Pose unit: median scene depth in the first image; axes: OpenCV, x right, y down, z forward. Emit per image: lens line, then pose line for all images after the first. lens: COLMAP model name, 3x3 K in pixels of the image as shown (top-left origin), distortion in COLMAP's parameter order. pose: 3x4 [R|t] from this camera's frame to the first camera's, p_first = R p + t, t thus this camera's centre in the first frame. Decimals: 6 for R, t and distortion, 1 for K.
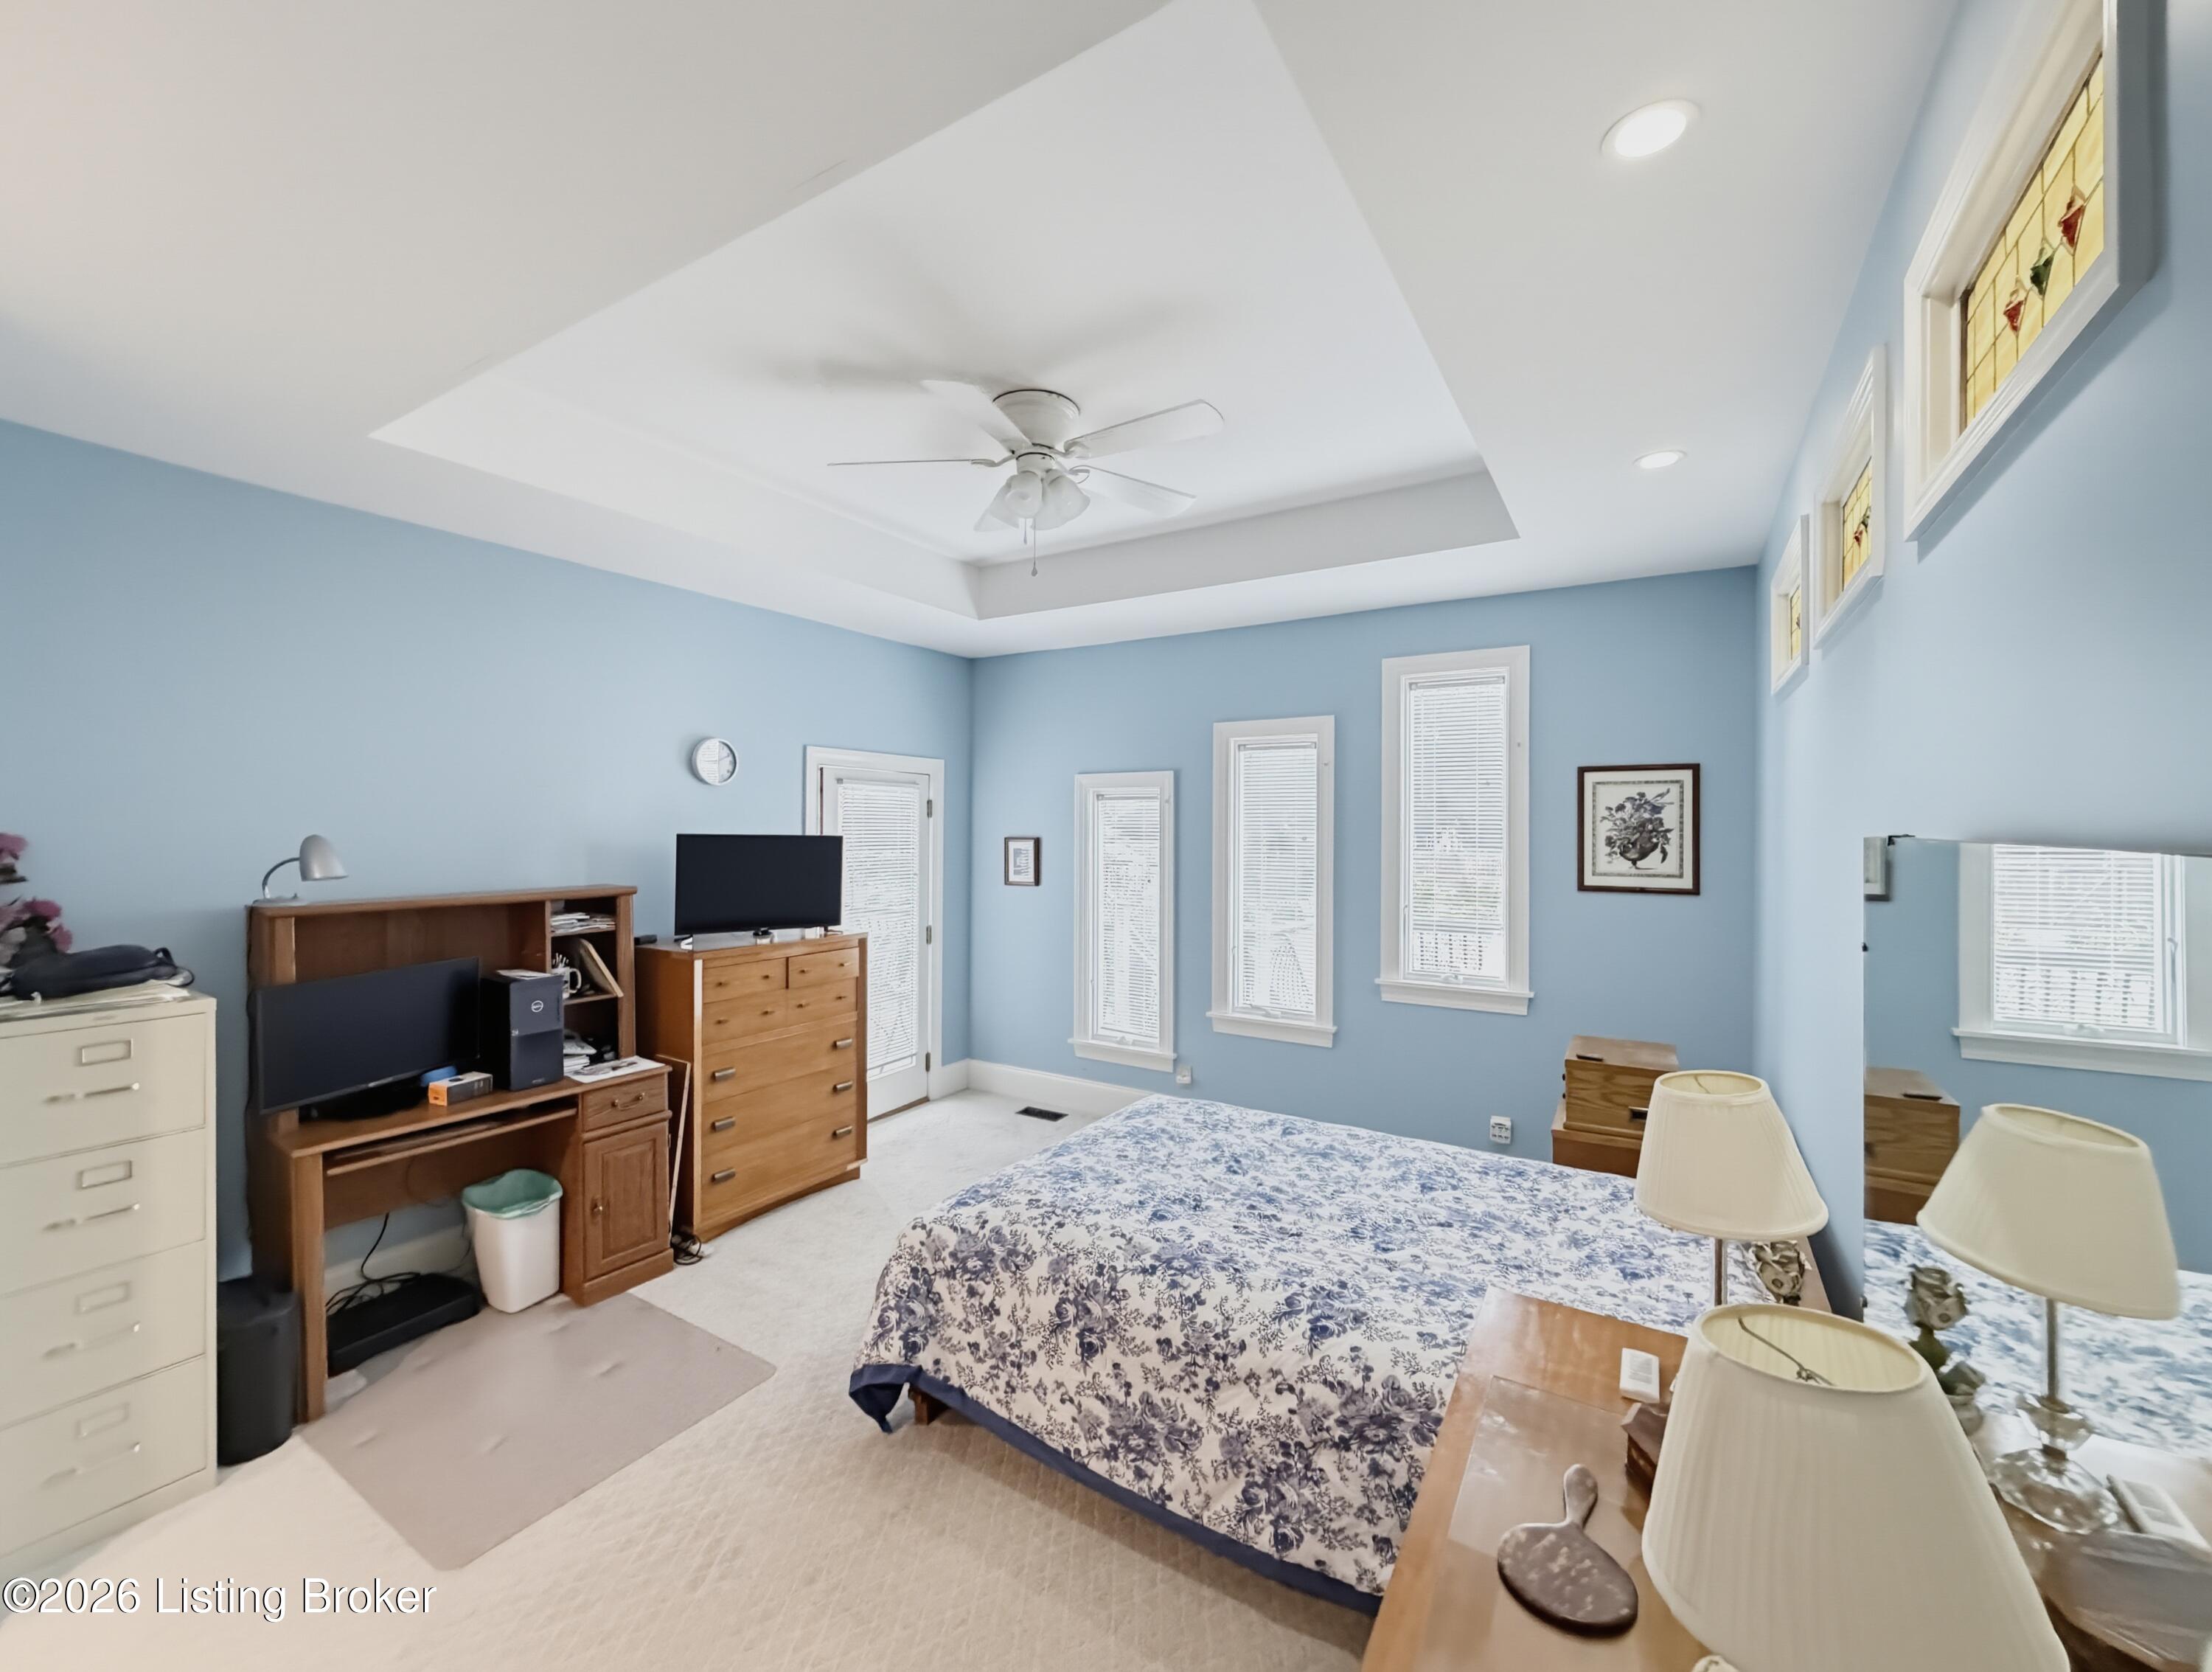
lens RADIAL K [[892.4, 0, 1106.4], [0, 892.4, 827.4], [0, 0, 1]] dist [0.001473, 0.000084]
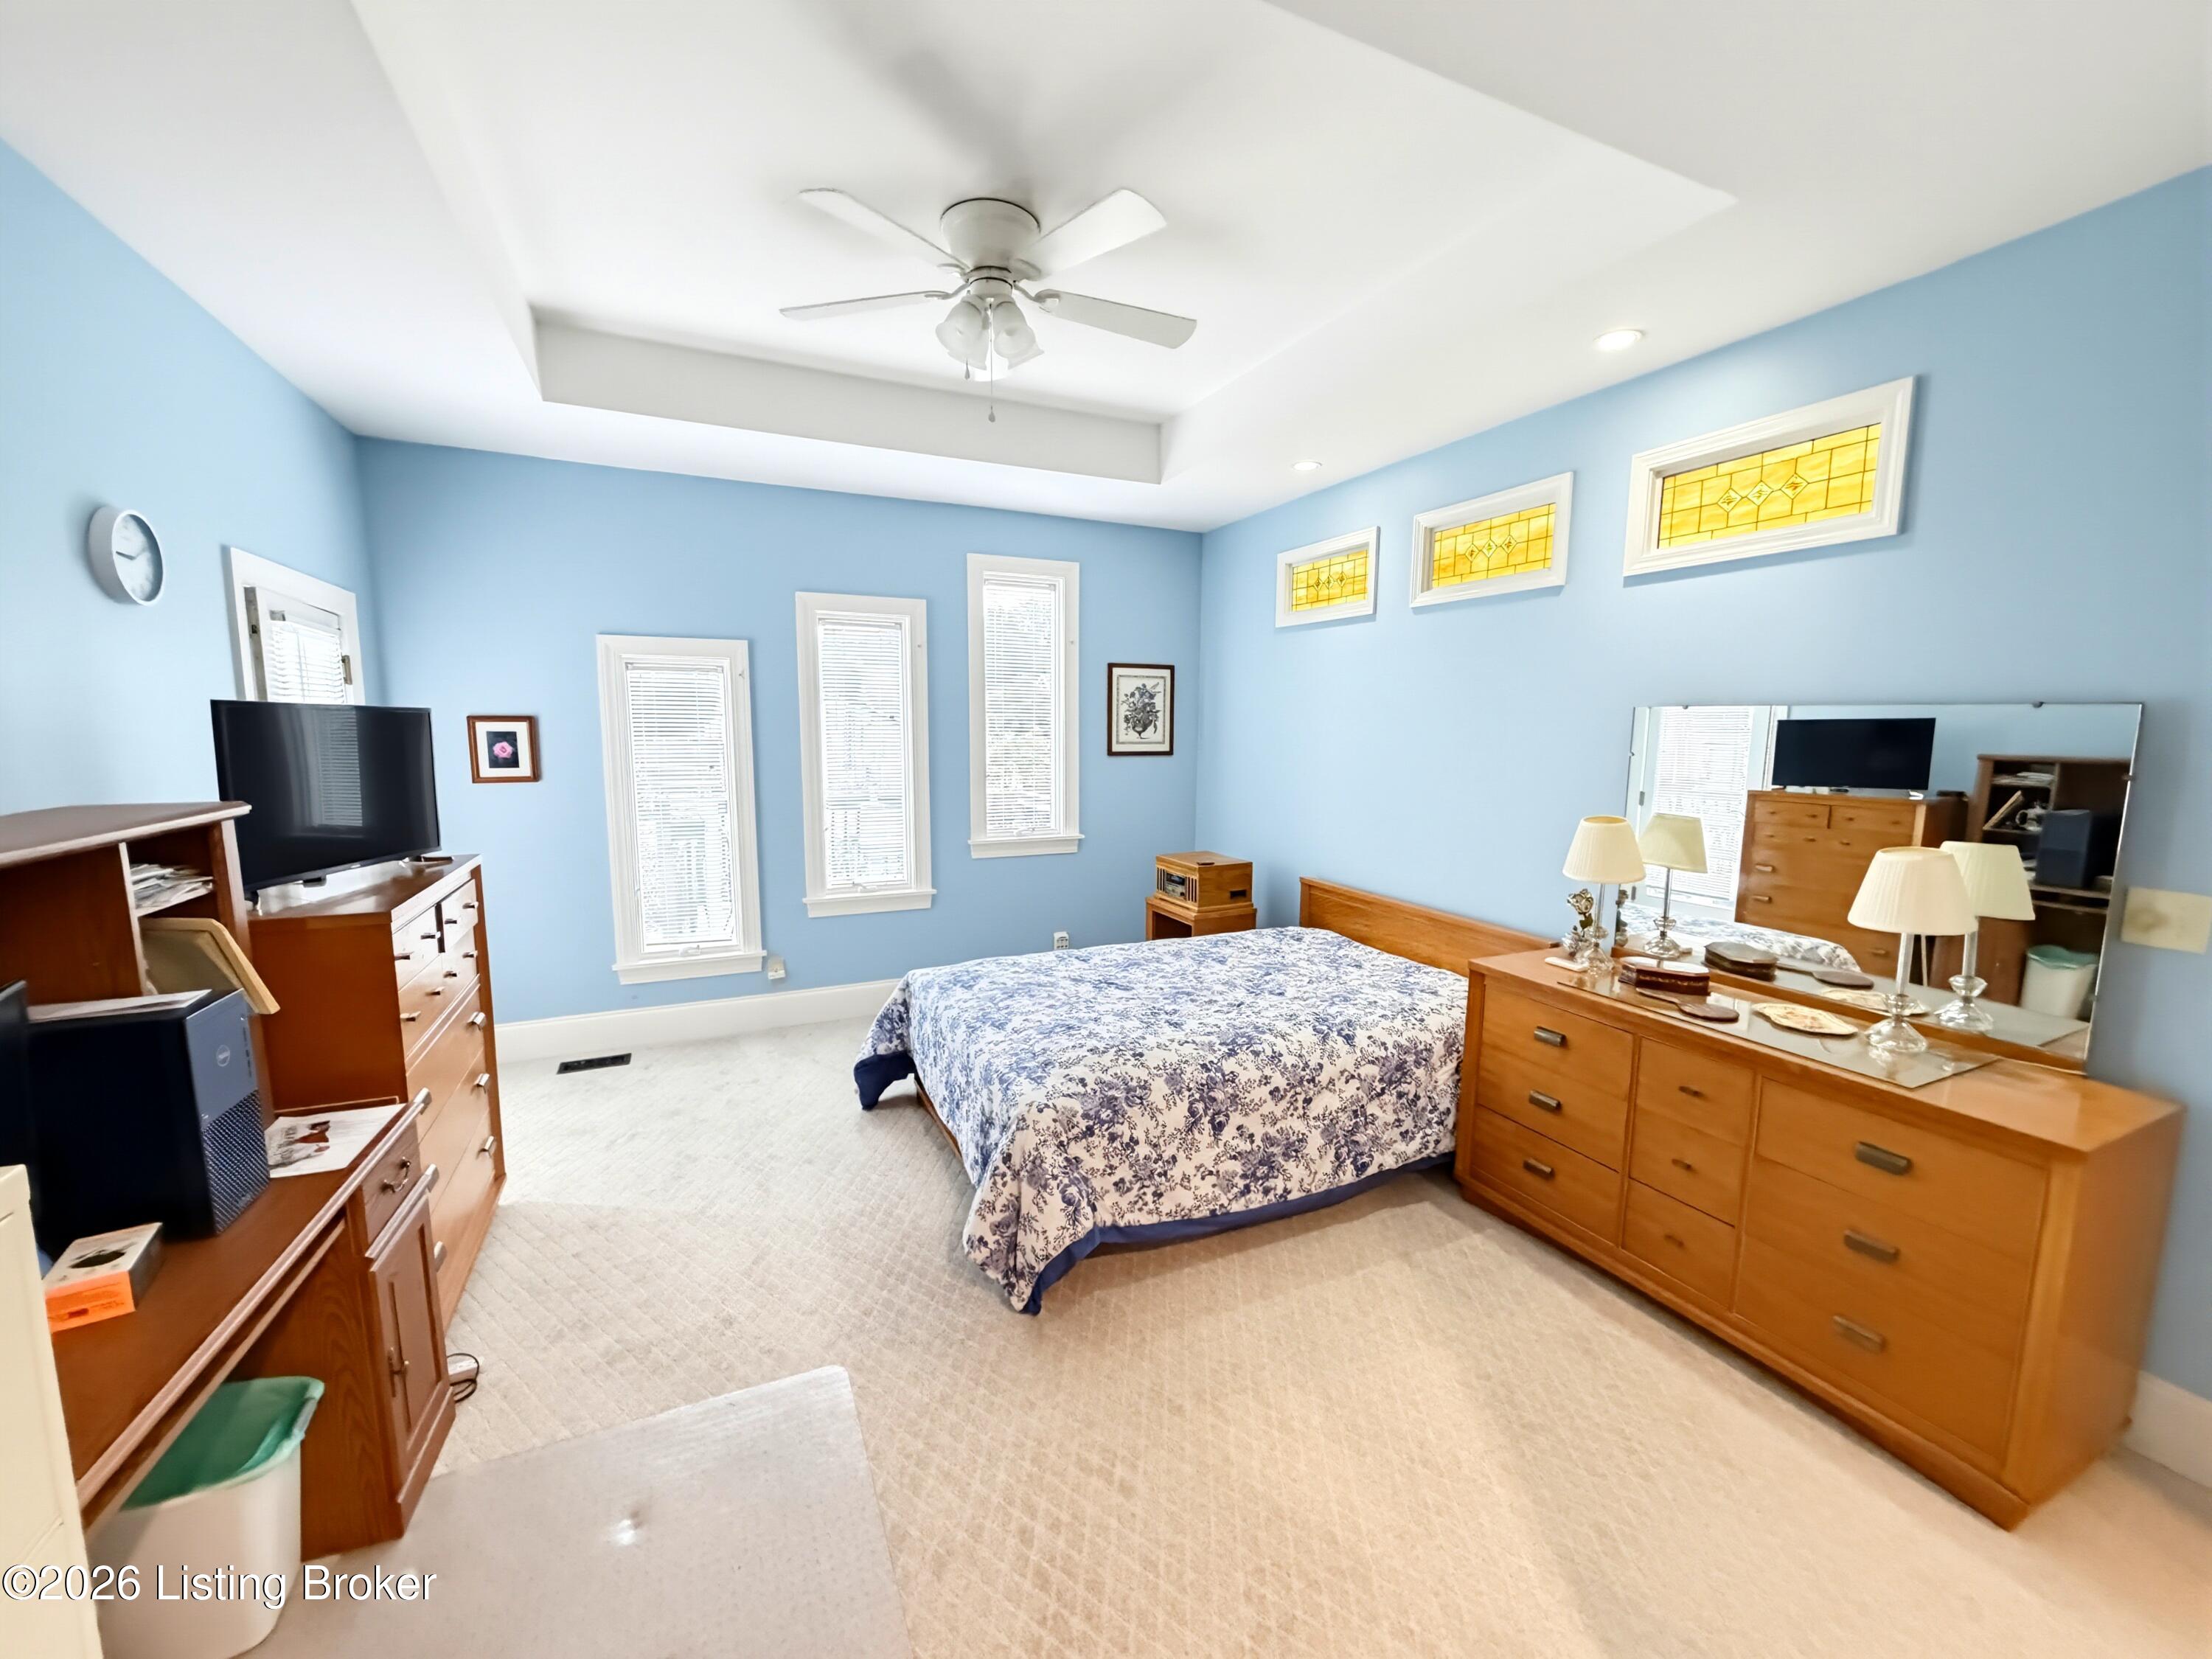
lens RADIAL K [[856.1, 0, 1106.0], [0, 856.1, 829.5], [0, 0, 1]] dist [-0.000443, 0.000035]
pose [[0.559090, -0.103679, 0.822599, -0.942623], [-0.005120, 0.991700, 0.128472, 0.025515], [-0.829091, -0.076039, 0.553918, 0.463980]]
